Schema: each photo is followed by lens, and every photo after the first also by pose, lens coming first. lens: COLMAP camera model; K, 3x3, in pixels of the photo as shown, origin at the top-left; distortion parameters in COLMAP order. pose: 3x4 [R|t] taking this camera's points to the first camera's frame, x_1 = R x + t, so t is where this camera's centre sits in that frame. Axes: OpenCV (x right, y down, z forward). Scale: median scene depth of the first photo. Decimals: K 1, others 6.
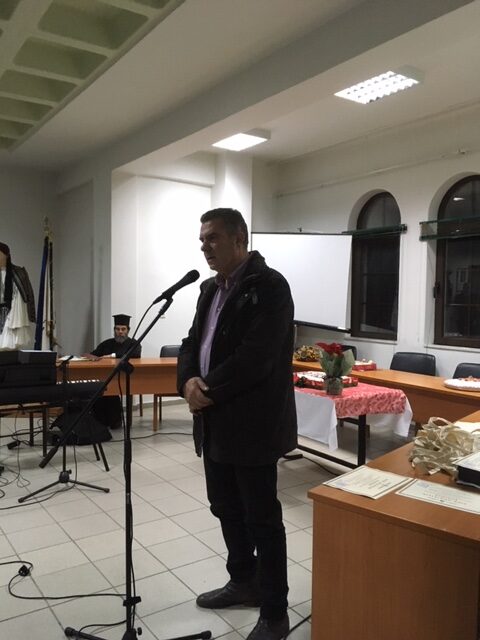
lens RADIAL K [[539.8, 0, 241.0], [0, 539.8, 323.8], [0, 0, 1]] dist [0.090704, -0.112428]
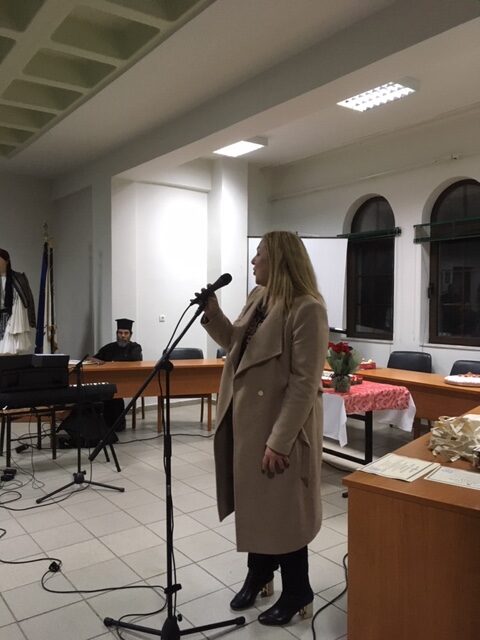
lens RADIAL K [[539.8, 0, 240.8], [0, 539.8, 321.9], [0, 0, 1]] dist [0.090704, -0.112428]
pose [[0.999422, -0.013622, 0.031136, -0.034419], [0.013967, 0.999843, -0.010901, 0.003556], [-0.030983, 0.011329, 0.999456, -0.019945]]
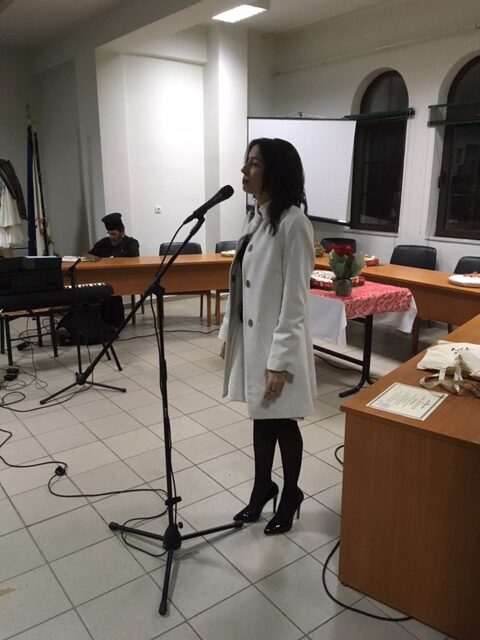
lens RADIAL K [[539.8, 0, 240.7], [0, 539.8, 320.3], [0, 0, 1]] dist [0.090704, -0.112428]
pose [[0.999424, -0.022651, 0.025267, -0.030585], [0.016983, 0.978520, 0.205451, -0.023690], [-0.029378, -0.204904, 0.978341, 0.004313]]
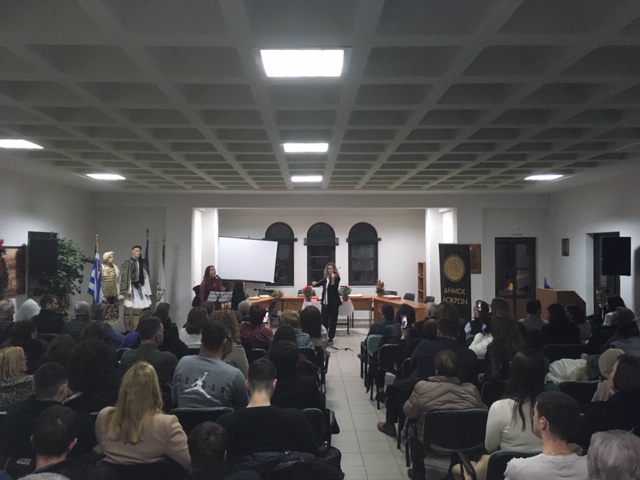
lens RADIAL K [[539.8, 0, 325.3], [0, 539.8, 242.4], [0, 0, 1]] dist [0.090704, -0.112428]
pose [[0.555344, -0.005176, 0.831604, -1.708177], [0.053241, 0.998151, -0.029341, -0.087875], [-0.829914, 0.060570, 0.554593, -0.472234]]
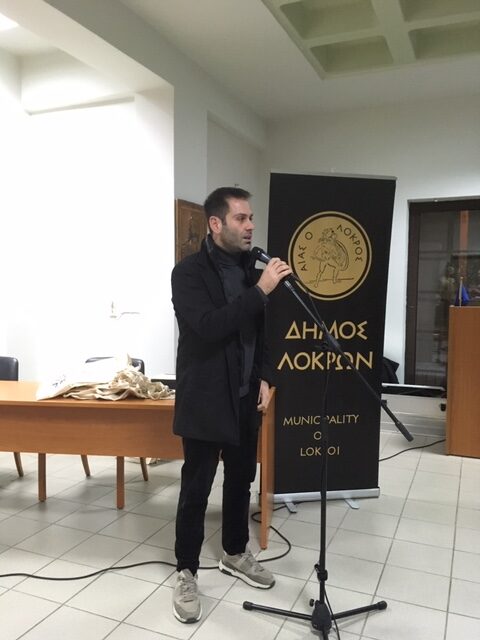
lens RADIAL K [[539.8, 0, 238.5], [0, 539.8, 322.4], [0, 0, 1]] dist [0.090704, -0.112428]
pose [[-0.512508, -0.077300, 0.855196, -0.345170], [0.031500, 0.993577, 0.108685, -0.026101], [-0.858105, 0.082640, -0.506781, 0.581924]]
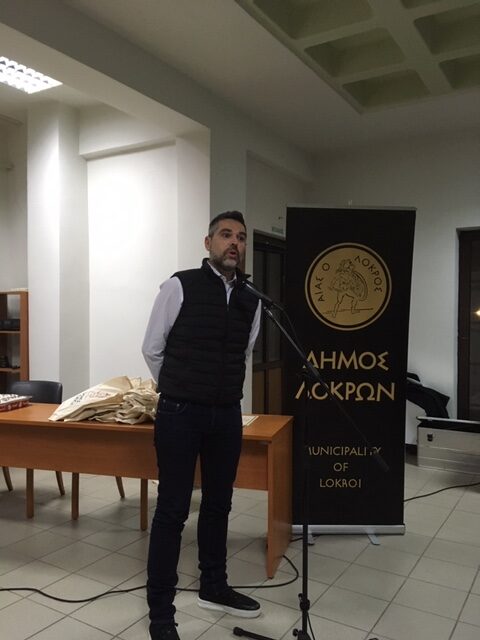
lens RADIAL K [[539.8, 0, 237.1], [0, 539.8, 323.2], [0, 0, 1]] dist [0.090704, -0.112428]
pose [[-0.381723, -0.032304, 0.923712, -0.389146], [0.036592, 0.998077, 0.050027, -0.024740], [-0.923552, 0.052896, -0.379807, 0.533672]]
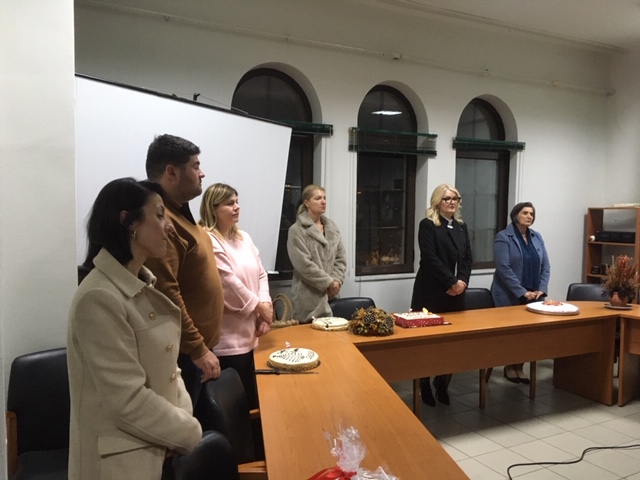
lens RADIAL K [[539.8, 0, 333.7], [0, 539.8, 249.4], [0, 0, 1]] dist [0.090704, -0.112428]
pose [[0.123225, -0.102555, 0.987065, -0.484191], [0.031720, 0.994545, 0.099372, -0.087582], [-0.991872, 0.019064, 0.125805, 0.932798]]
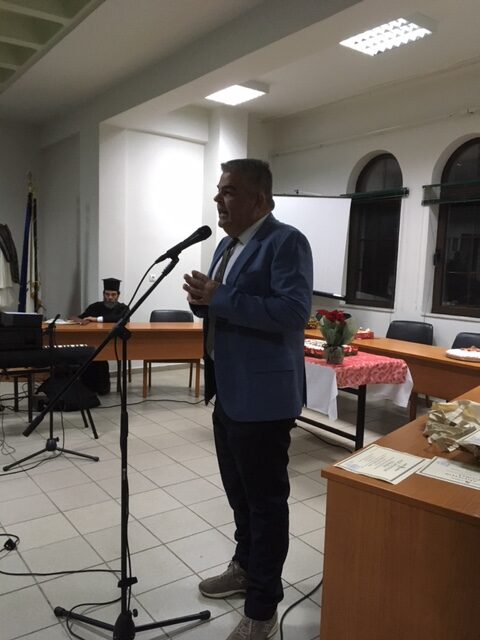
lens RADIAL K [[539.8, 0, 240.5], [0, 539.8, 322.8], [0, 0, 1]] dist [0.090704, -0.112428]
pose [[0.999540, 0.016127, 0.025687, -0.013796], [-0.017649, 0.998033, 0.060152, 0.002226], [-0.024667, -0.060578, 0.997859, 0.033543]]
